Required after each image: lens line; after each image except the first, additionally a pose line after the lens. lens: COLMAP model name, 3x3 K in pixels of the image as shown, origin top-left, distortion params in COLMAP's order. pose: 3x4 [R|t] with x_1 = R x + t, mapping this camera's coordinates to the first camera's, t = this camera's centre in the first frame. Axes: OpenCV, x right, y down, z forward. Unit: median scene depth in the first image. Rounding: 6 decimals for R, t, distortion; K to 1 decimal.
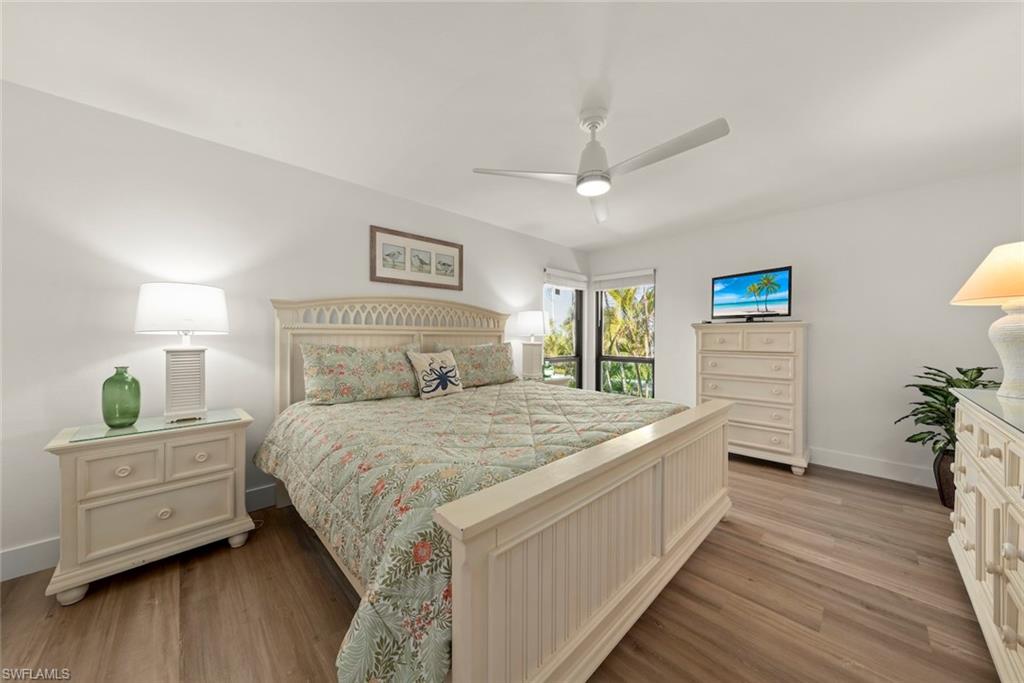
lens RADIAL K [[350.4, 0, 513.1], [0, 350.4, 342.1], [0, 0, 1]] dist [-0.002356, -0.000050]
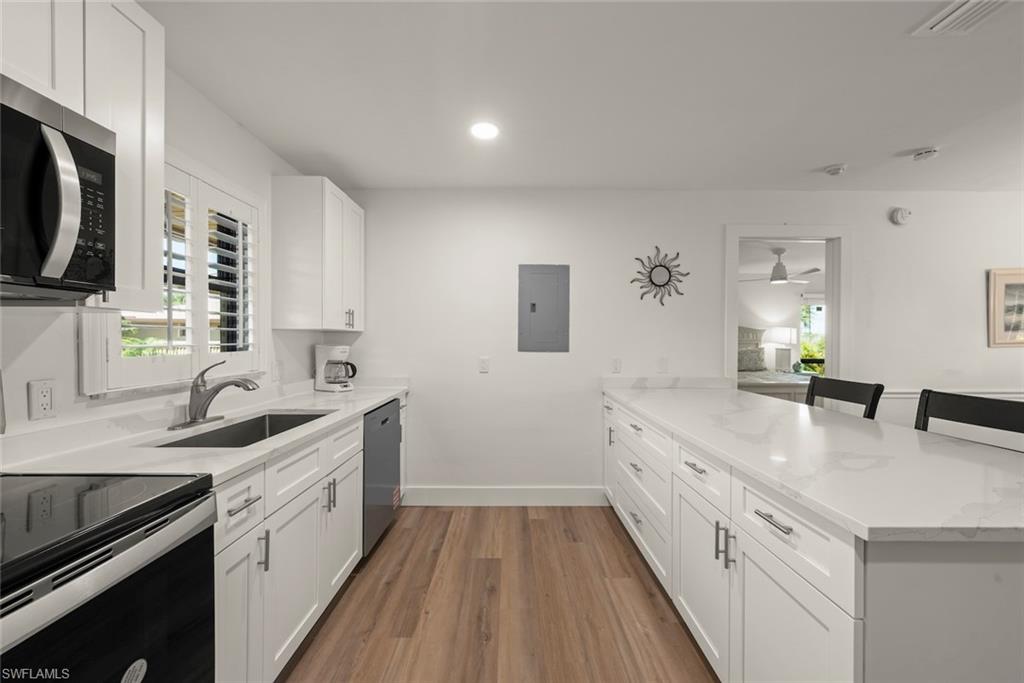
lens RADIAL K [[386.3, 0, 513.3], [0, 386.3, 341.0], [0, 0, 1]] dist [-0.000413, 0.000089]
pose [[0.729674, -0.003204, -0.683788, 0.378680], [-0.001034, 0.999983, -0.005789, -0.018047], [0.683795, 0.004931, 0.729658, -1.134219]]
